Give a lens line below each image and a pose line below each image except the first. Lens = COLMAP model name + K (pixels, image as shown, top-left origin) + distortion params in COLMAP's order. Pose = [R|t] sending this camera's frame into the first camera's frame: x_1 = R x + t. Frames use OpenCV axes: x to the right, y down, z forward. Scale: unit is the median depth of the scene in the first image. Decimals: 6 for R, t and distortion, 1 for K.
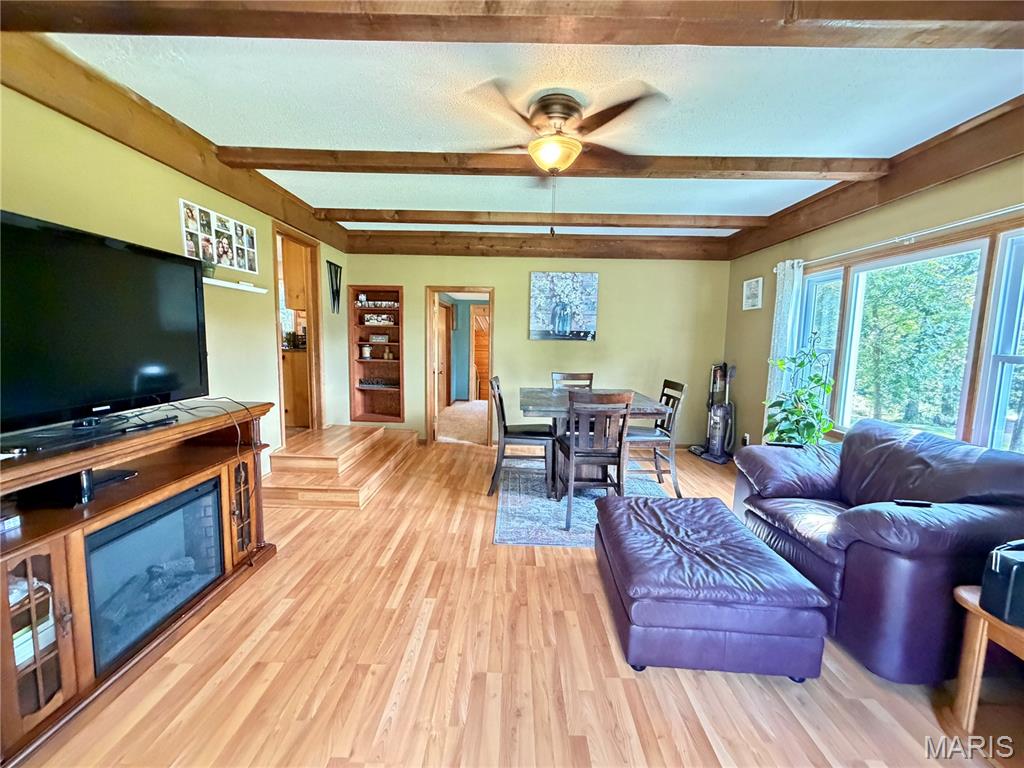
lens RADIAL K [[408.7, 0, 509.5], [0, 408.7, 381.5], [0, 0, 1]] dist [-0.002217, 0.000652]
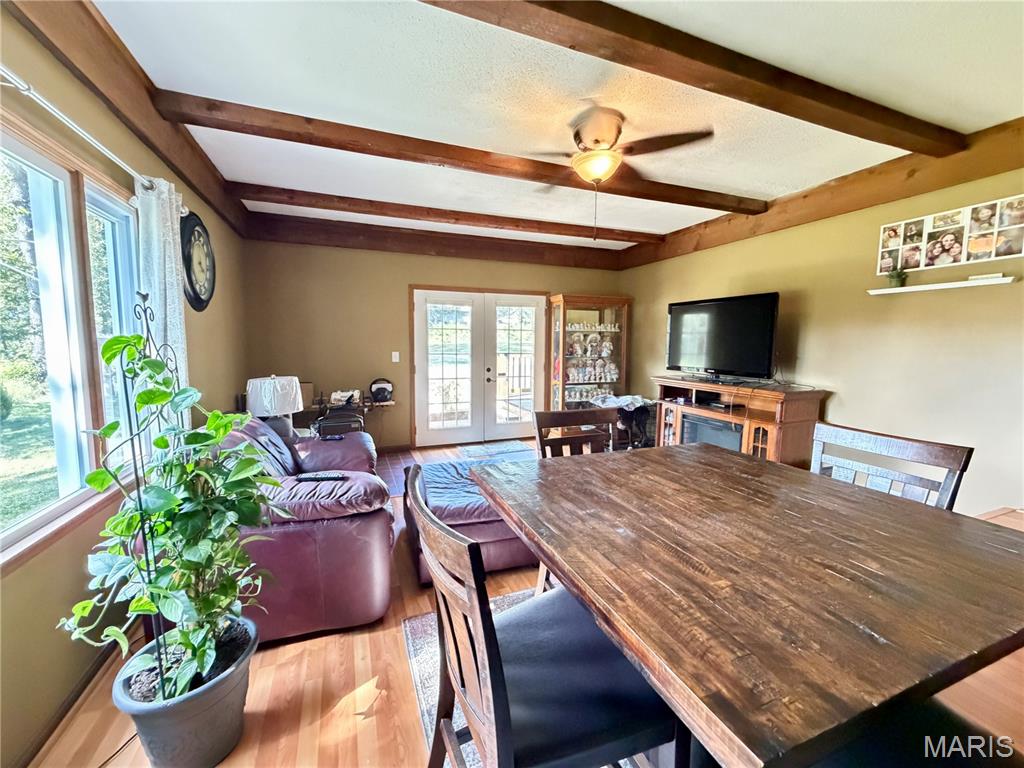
lens RADIAL K [[408.7, 0, 510.9], [0, 408.7, 383.3], [0, 0, 1]] dist [-0.002217, 0.000652]
pose [[-0.923601, 0.010796, -0.383204, 0.573270], [-0.065258, 0.980586, 0.184911, -0.131523], [0.377761, 0.195791, -0.904965, 1.547438]]
